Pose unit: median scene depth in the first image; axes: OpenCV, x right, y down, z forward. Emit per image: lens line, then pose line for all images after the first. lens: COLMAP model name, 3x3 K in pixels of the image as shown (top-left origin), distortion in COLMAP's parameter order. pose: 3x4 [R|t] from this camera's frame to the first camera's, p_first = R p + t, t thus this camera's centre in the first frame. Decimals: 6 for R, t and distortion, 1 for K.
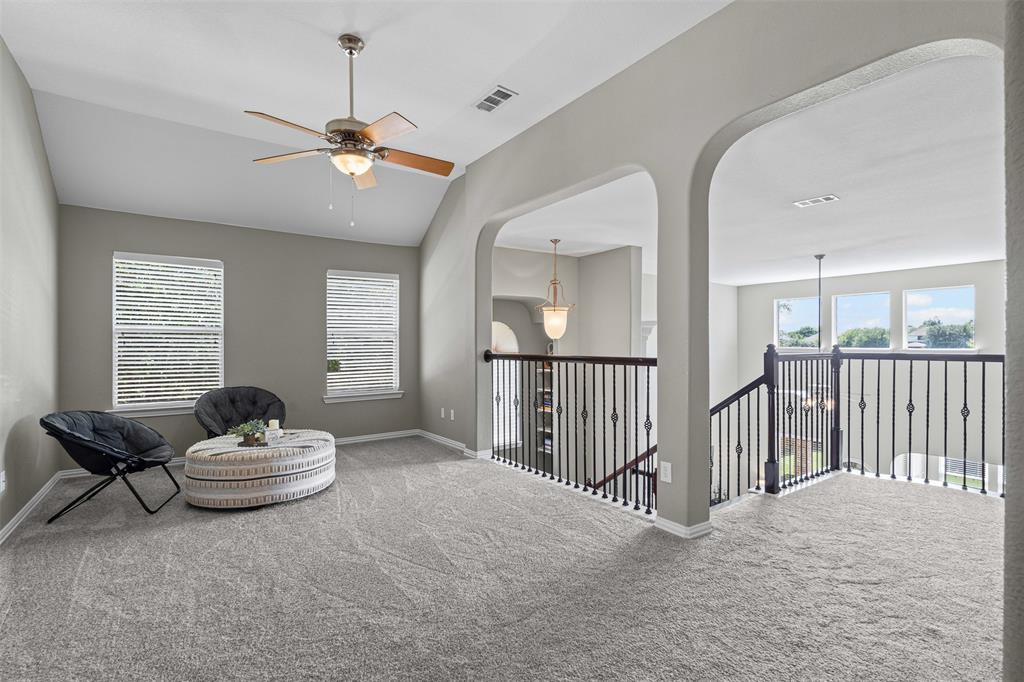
lens RADIAL K [[465.3, 0, 505.3], [0, 465.3, 344.7], [0, 0, 1]] dist [-0.002263, 0.001600]
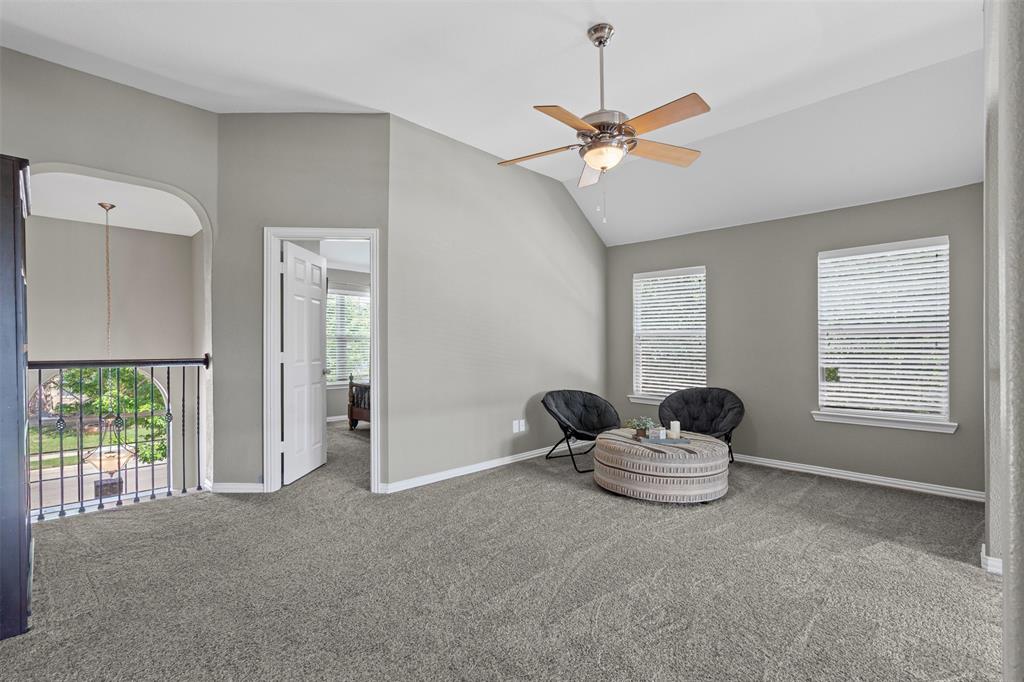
lens RADIAL K [[465.3, 0, 505.8], [0, 465.3, 342.2], [0, 0, 1]] dist [-0.002263, 0.001600]
pose [[0.173410, -0.005943, -0.984832, 0.488711], [-0.006232, 0.999955, -0.007132, 0.001426], [0.984830, 0.007374, 0.173365, 0.532348]]
